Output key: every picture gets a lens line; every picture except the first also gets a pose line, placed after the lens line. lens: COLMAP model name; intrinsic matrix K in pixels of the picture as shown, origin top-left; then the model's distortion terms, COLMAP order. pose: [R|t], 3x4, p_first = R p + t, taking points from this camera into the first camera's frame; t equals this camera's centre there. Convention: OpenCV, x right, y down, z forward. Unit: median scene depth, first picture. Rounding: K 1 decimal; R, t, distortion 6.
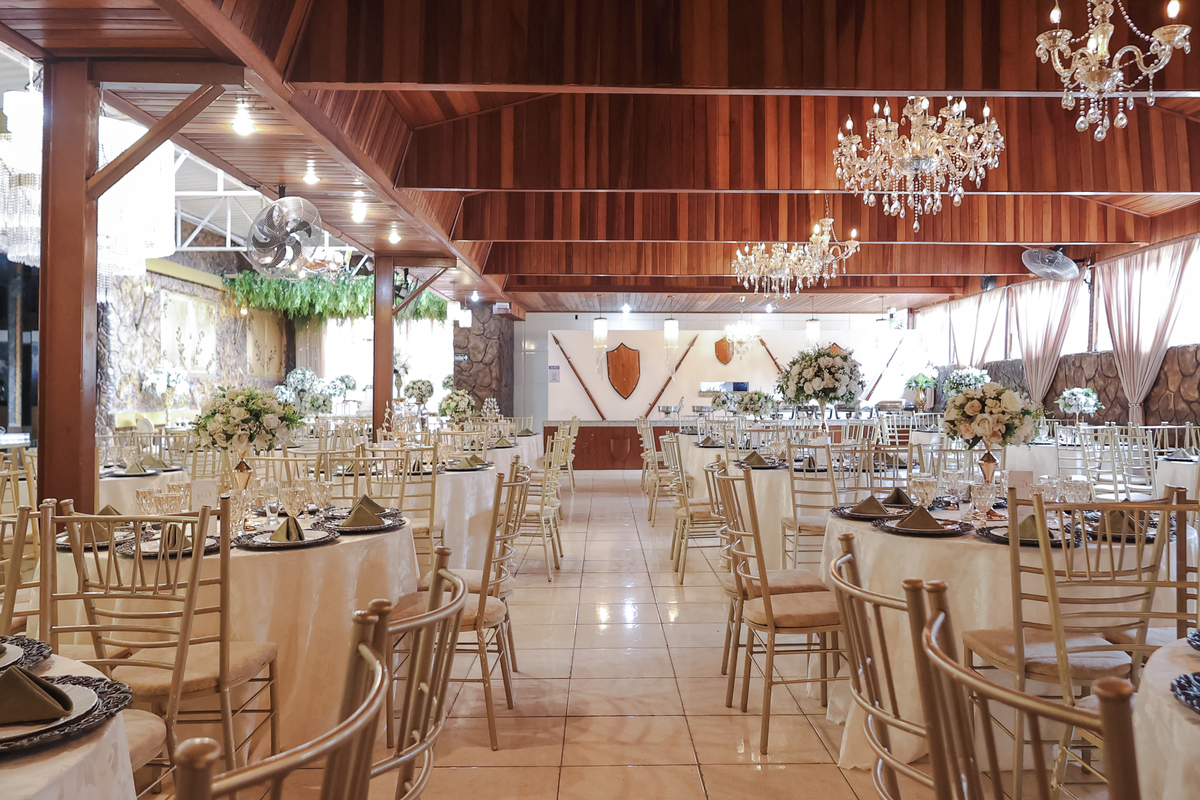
lens RADIAL K [[878.1, 0, 602.1], [0, 878.1, 399.0], [0, 0, 1]] dist [0.014012, 0.000821]
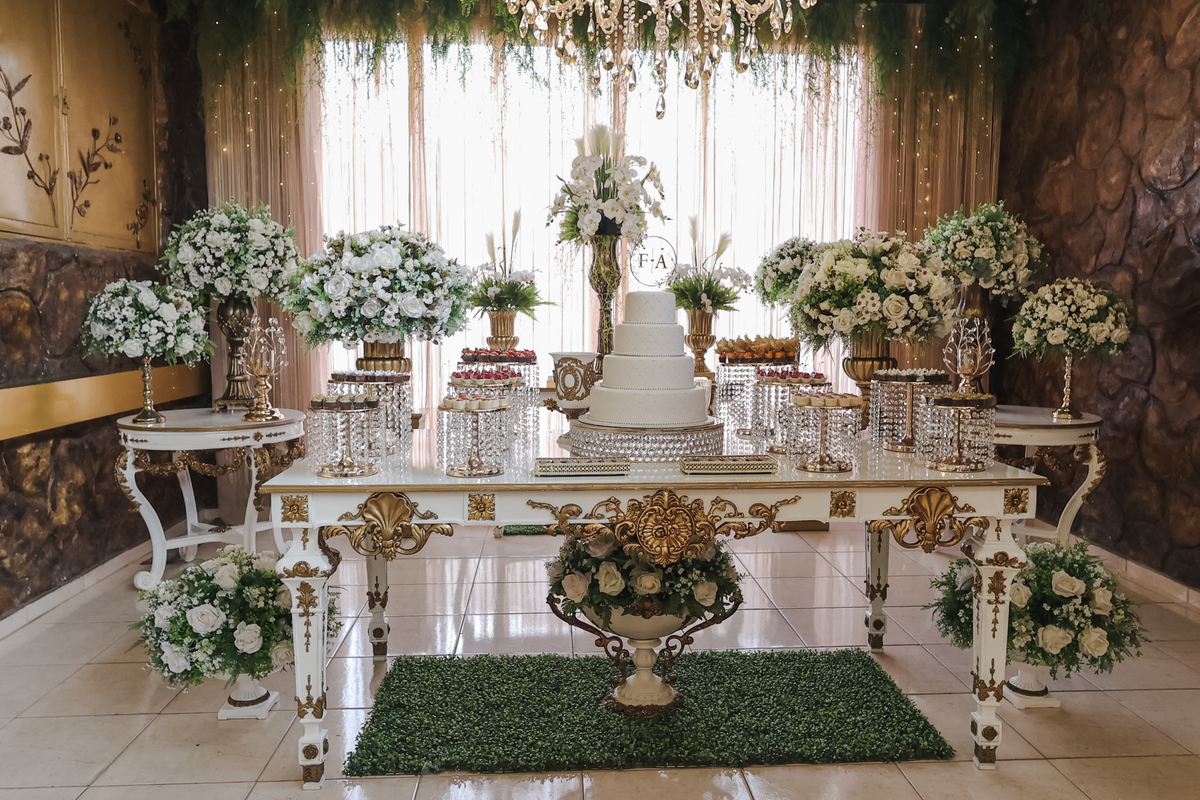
lens RADIAL K [[878.1, 0, 601.9], [0, 878.1, 398.0], [0, 0, 1]] dist [0.014012, 0.000821]
pose [[0.997913, -0.000312, 0.064576, -0.260263], [-0.005226, 0.996318, 0.085577, -0.004880], [-0.064365, -0.085736, 0.994237, 0.763028]]
